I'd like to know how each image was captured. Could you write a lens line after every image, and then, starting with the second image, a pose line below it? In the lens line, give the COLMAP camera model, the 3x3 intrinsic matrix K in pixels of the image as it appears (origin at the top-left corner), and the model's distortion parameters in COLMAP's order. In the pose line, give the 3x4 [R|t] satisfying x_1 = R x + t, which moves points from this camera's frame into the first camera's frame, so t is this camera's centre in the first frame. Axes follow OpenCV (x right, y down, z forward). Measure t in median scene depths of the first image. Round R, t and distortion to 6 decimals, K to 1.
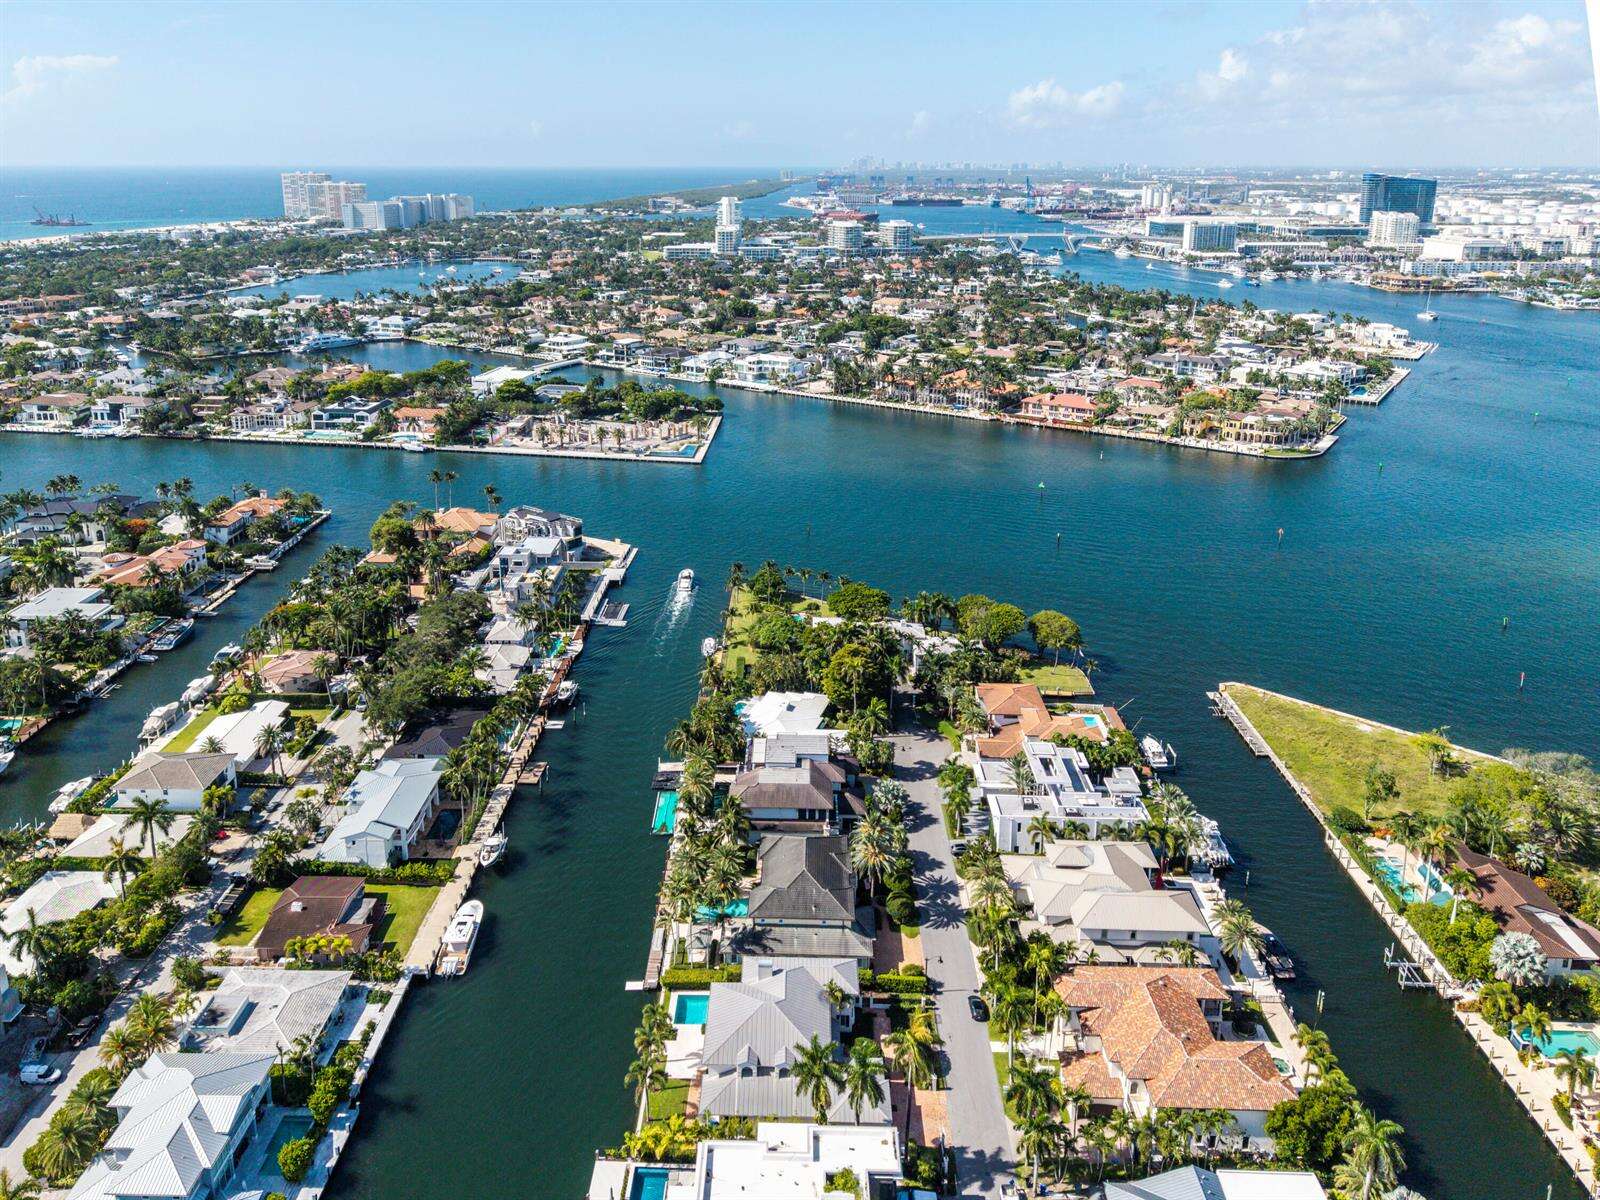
lens RADIAL K [[1128.6, 0, 780.3], [0, 1128.6, 548.0], [0, 0, 1]] dist [0.059159, -0.096606]
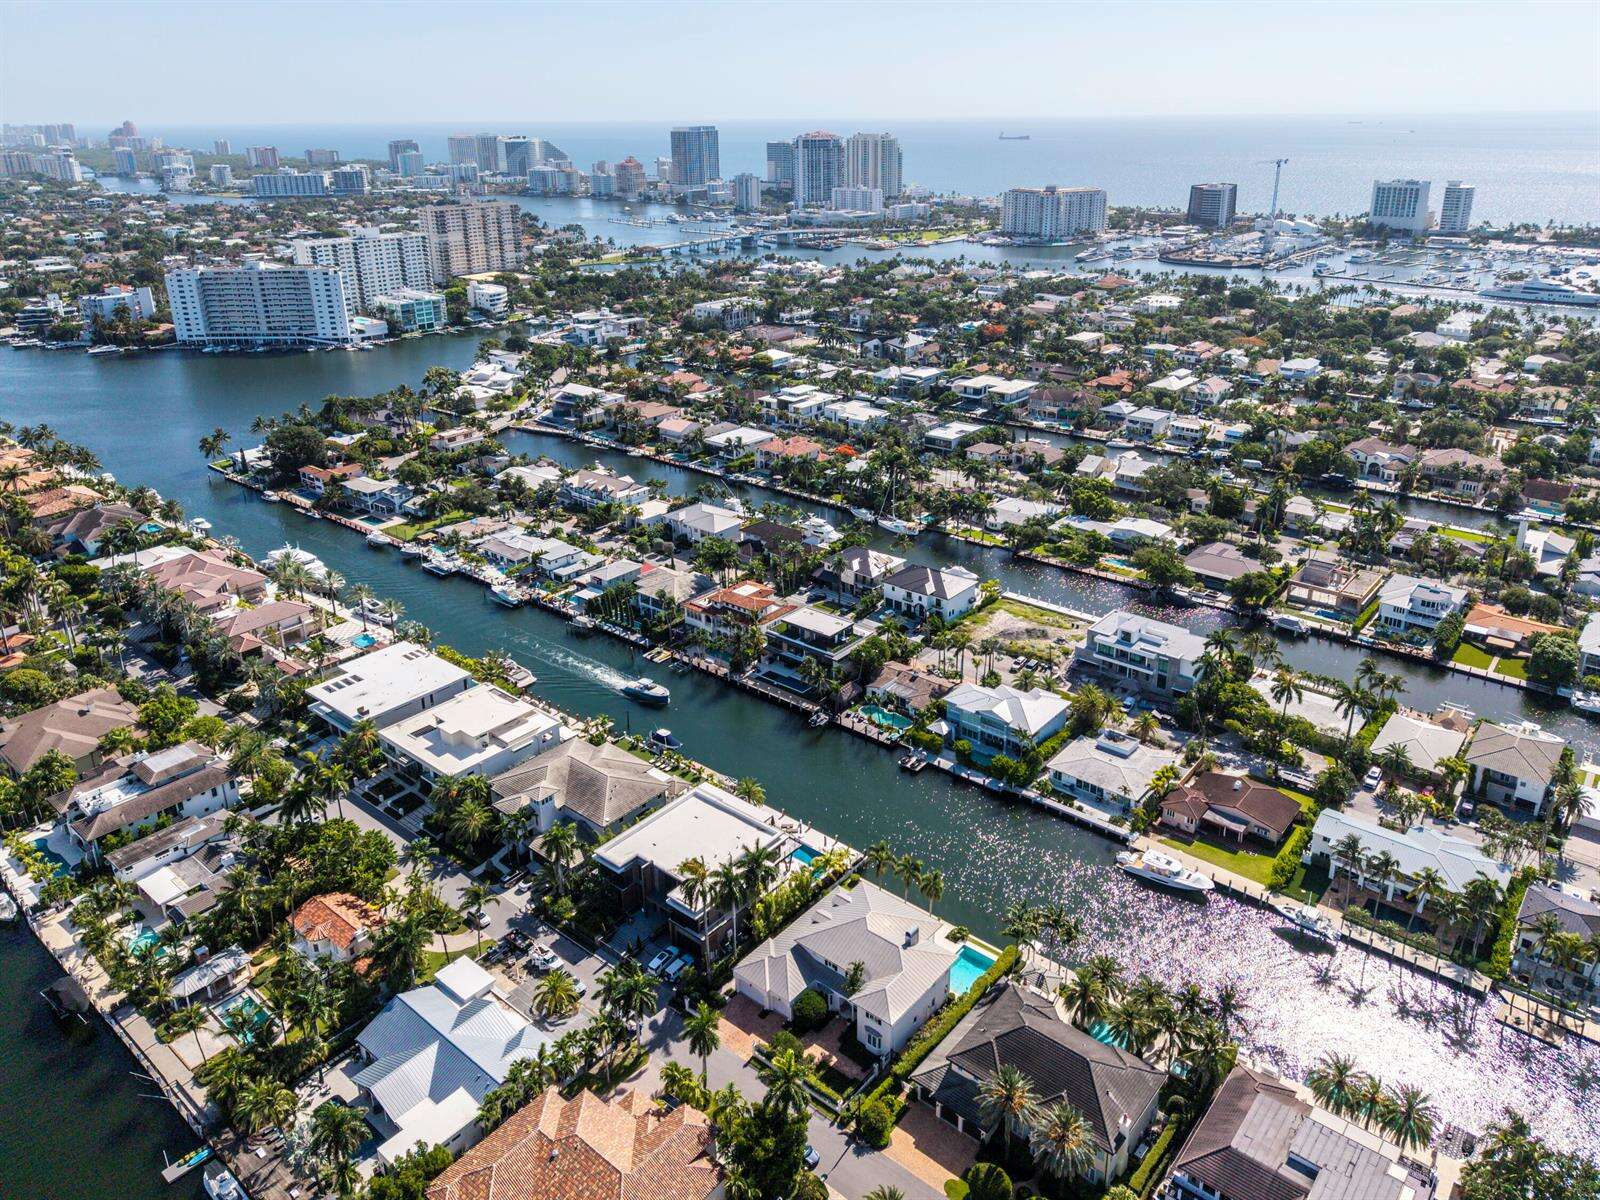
lens RADIAL K [[1075.7, 0, 830.0], [0, 1075.7, 585.1], [0, 0, 1]] dist [0.039148, -0.036453]
pose [[-0.614259, 0.318394, -0.722019, 0.275085], [-0.241787, 0.795033, 0.556292, -0.176126], [0.751149, 0.516283, -0.411373, 0.509400]]
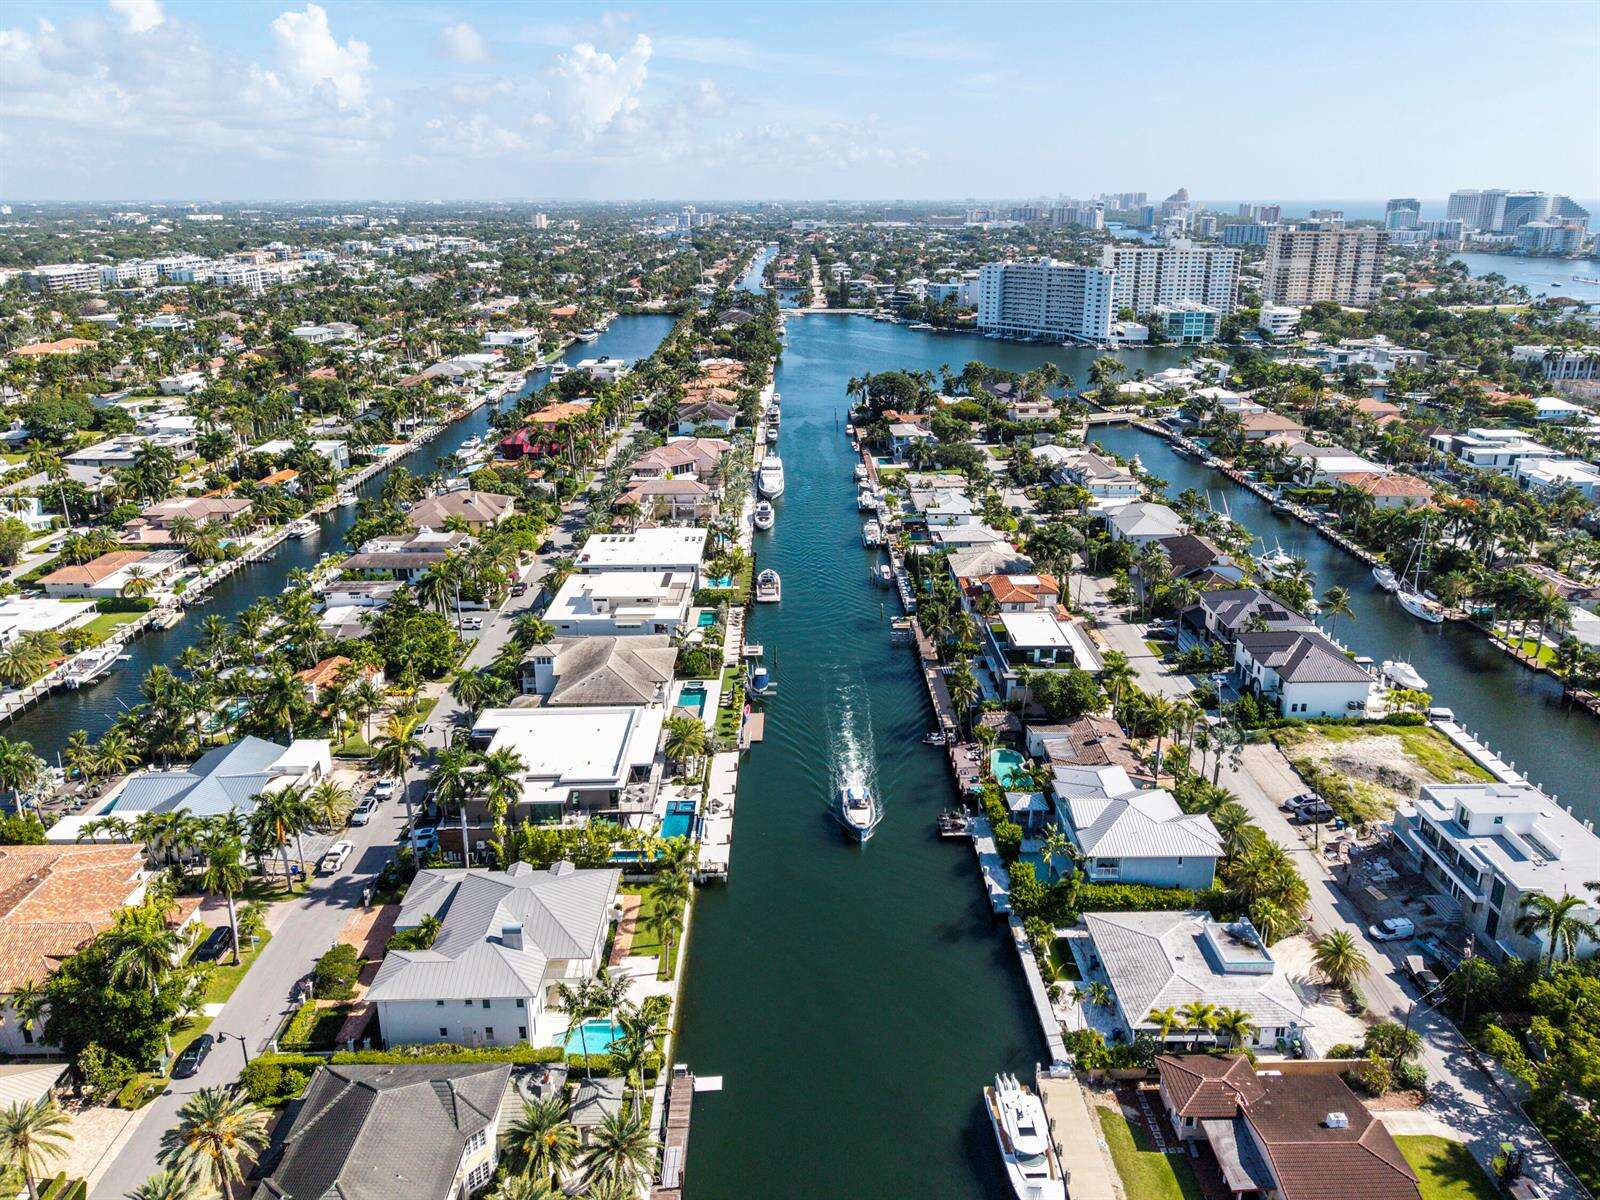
lens RADIAL K [[1101.0, 0, 805.0], [0, 1101.0, 532.6], [0, 0, 1]] dist [0.062249, -0.087972]
pose [[-0.999271, 0.012778, -0.035970, -0.076726], [-0.010370, 0.816000, 0.577959, -0.107043], [0.036736, 0.577911, -0.815273, 0.619591]]
